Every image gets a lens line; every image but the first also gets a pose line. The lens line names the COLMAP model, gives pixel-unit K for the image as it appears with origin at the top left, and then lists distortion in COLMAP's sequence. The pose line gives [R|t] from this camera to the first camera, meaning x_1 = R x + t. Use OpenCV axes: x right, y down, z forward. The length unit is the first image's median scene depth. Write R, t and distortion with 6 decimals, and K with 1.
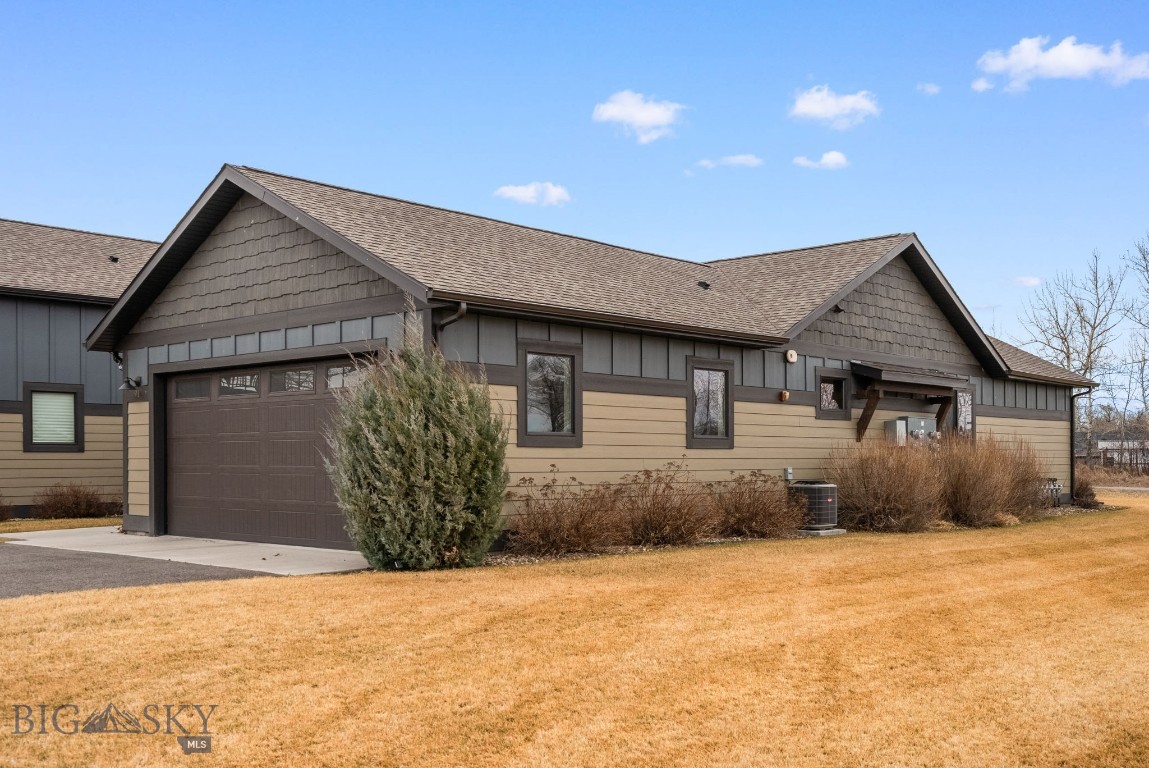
lens RADIAL K [[1149.0, 0, 609.3], [0, 1149.0, 469.1], [0, 0, 1]] dist [-0.001089, -0.004992]
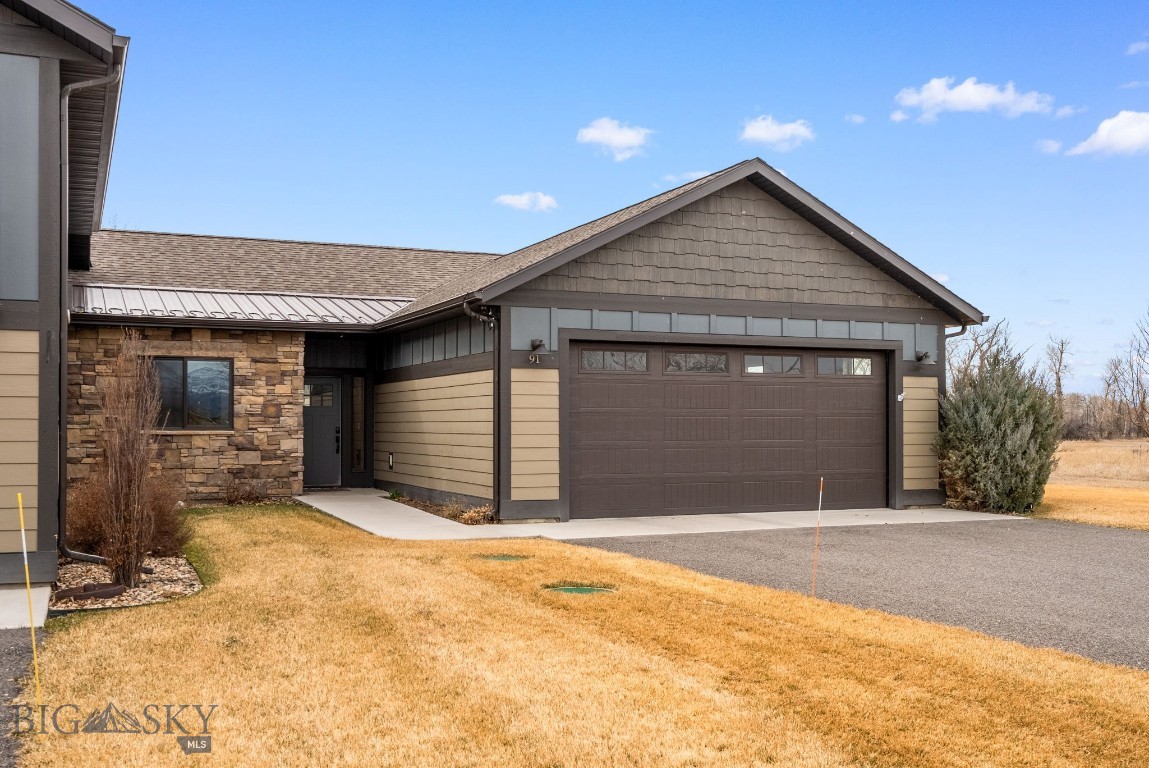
lens RADIAL K [[1159.5, 0, 578.9], [0, 1159.5, 416.6], [0, 0, 1]] dist [0.001827, 0.006942]
pose [[0.432145, 0.006357, 0.901782, -1.314660], [0.004083, 0.999951, -0.009005, -0.015862], [-0.901795, 0.007573, 0.432098, 0.657003]]
